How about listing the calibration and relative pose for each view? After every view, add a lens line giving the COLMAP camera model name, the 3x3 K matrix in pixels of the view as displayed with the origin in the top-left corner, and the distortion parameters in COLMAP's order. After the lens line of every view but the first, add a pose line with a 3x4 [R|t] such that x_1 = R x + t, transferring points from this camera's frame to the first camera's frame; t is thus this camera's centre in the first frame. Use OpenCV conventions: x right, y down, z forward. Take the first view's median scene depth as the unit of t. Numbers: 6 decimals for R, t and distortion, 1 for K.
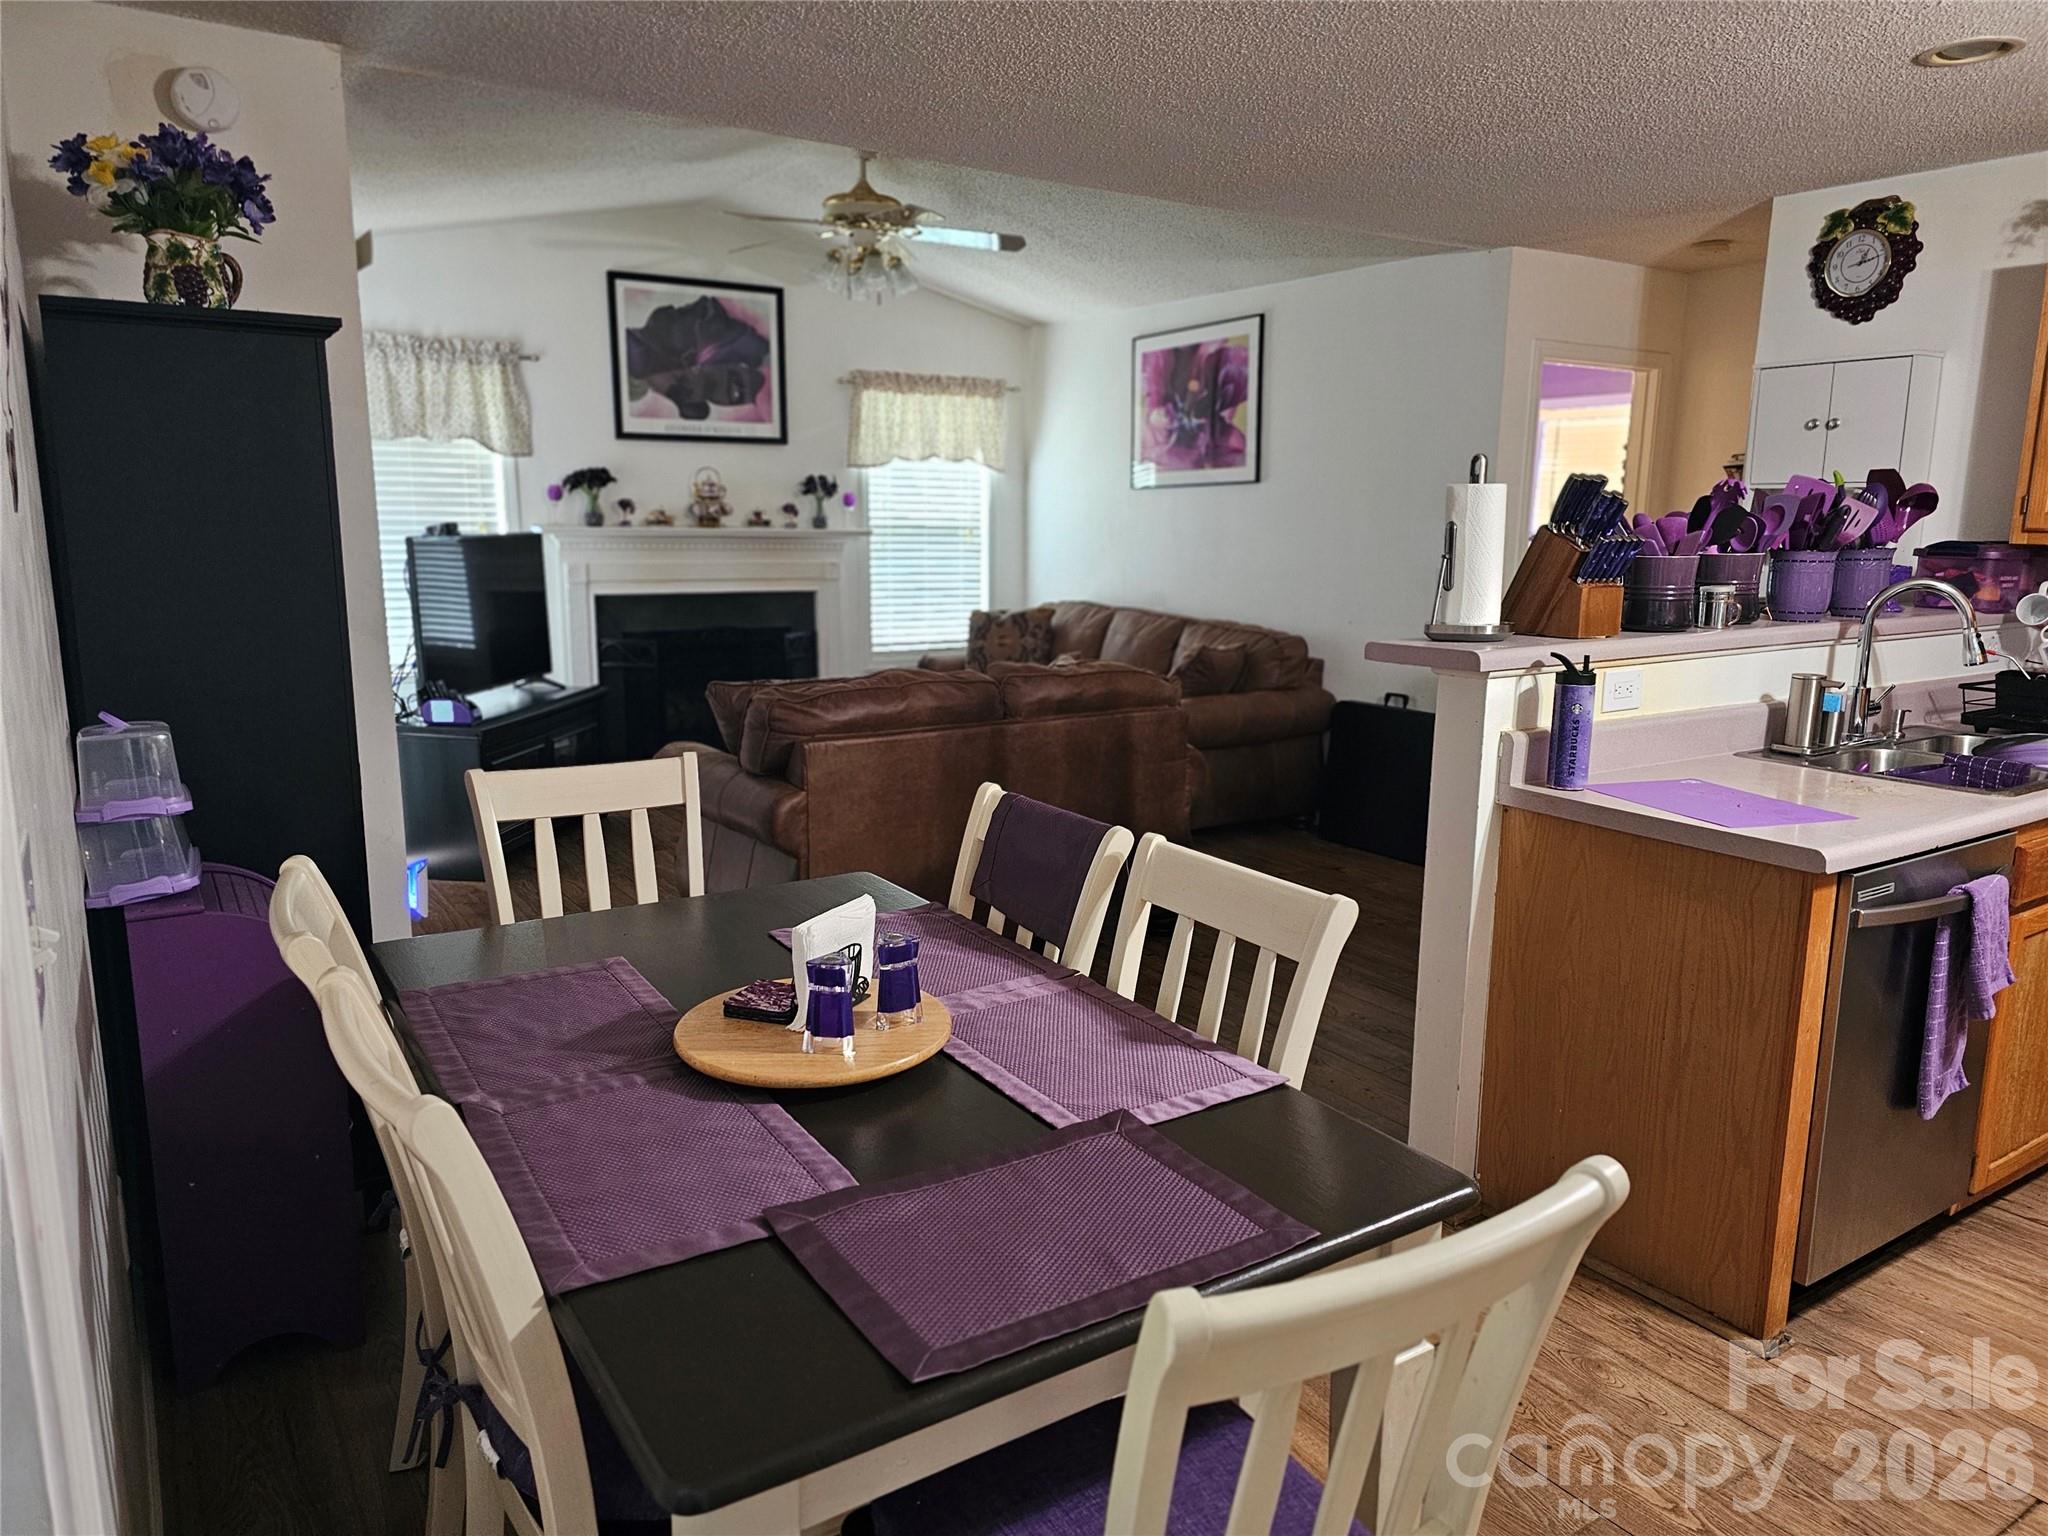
lens RADIAL K [[1362.5, 0, 1028.3], [0, 1362.5, 765.6], [0, 0, 1]] dist [0.008041, -0.017076]
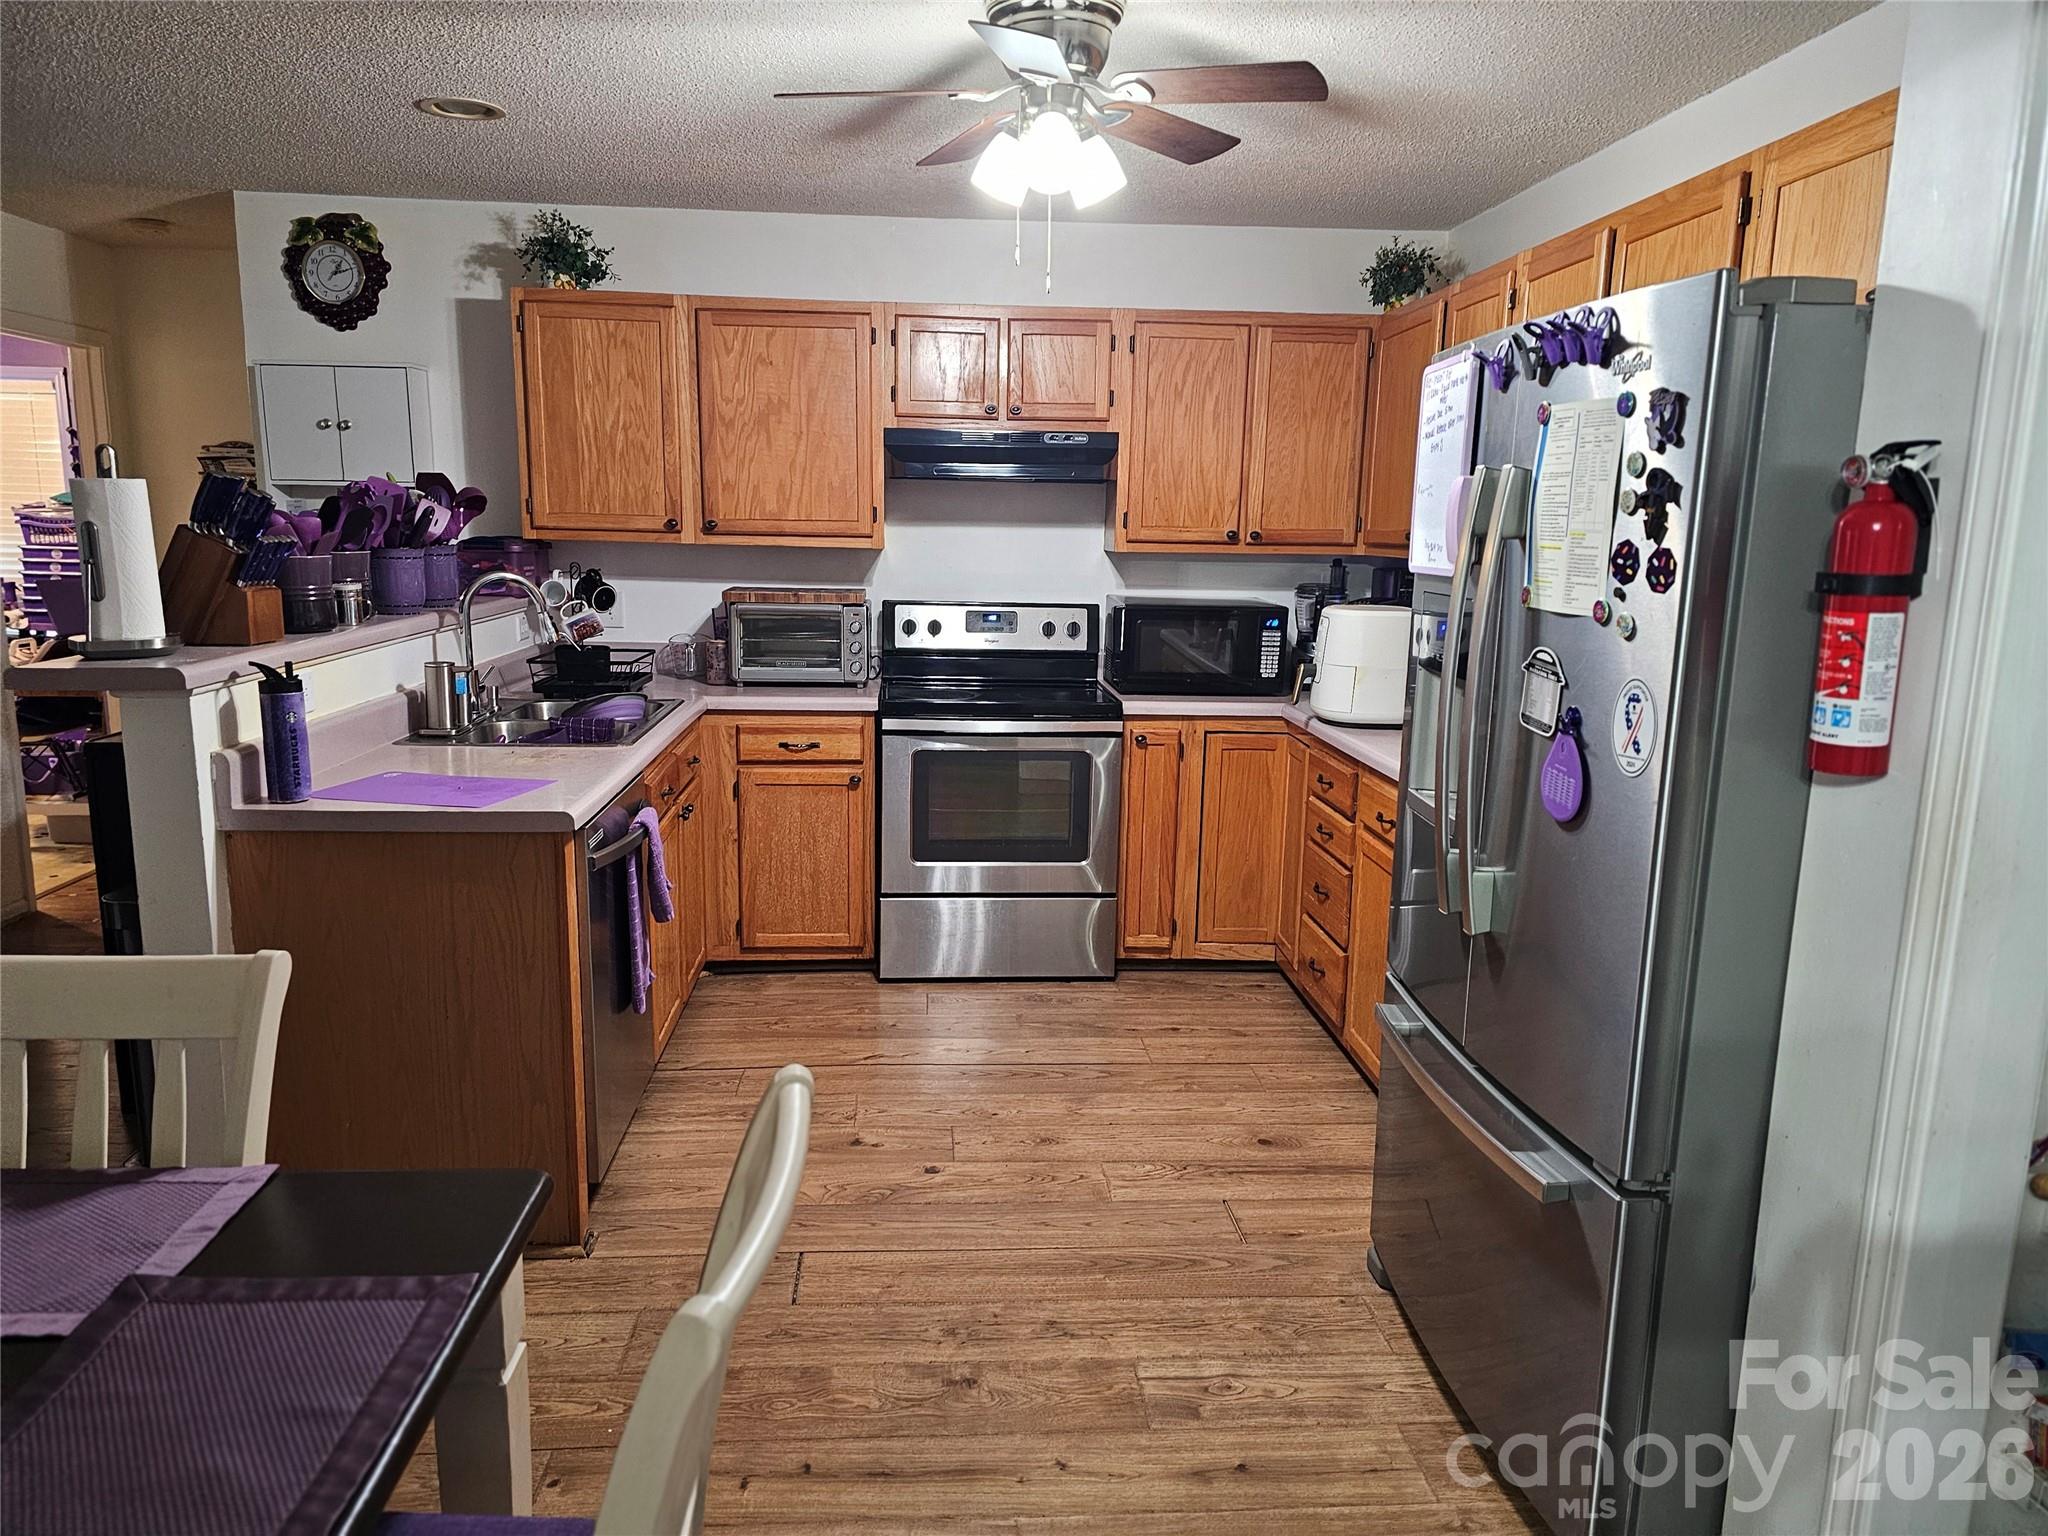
lens RADIAL K [[1362.5, 0, 1029.1], [0, 1362.5, 773.8], [0, 0, 1]] dist [0.008041, -0.017076]
pose [[0.467888, -0.157799, 0.869586, -0.180843], [0.145564, 0.984253, 0.100285, -0.021291], [-0.871718, 0.079658, 0.483490, 0.076561]]
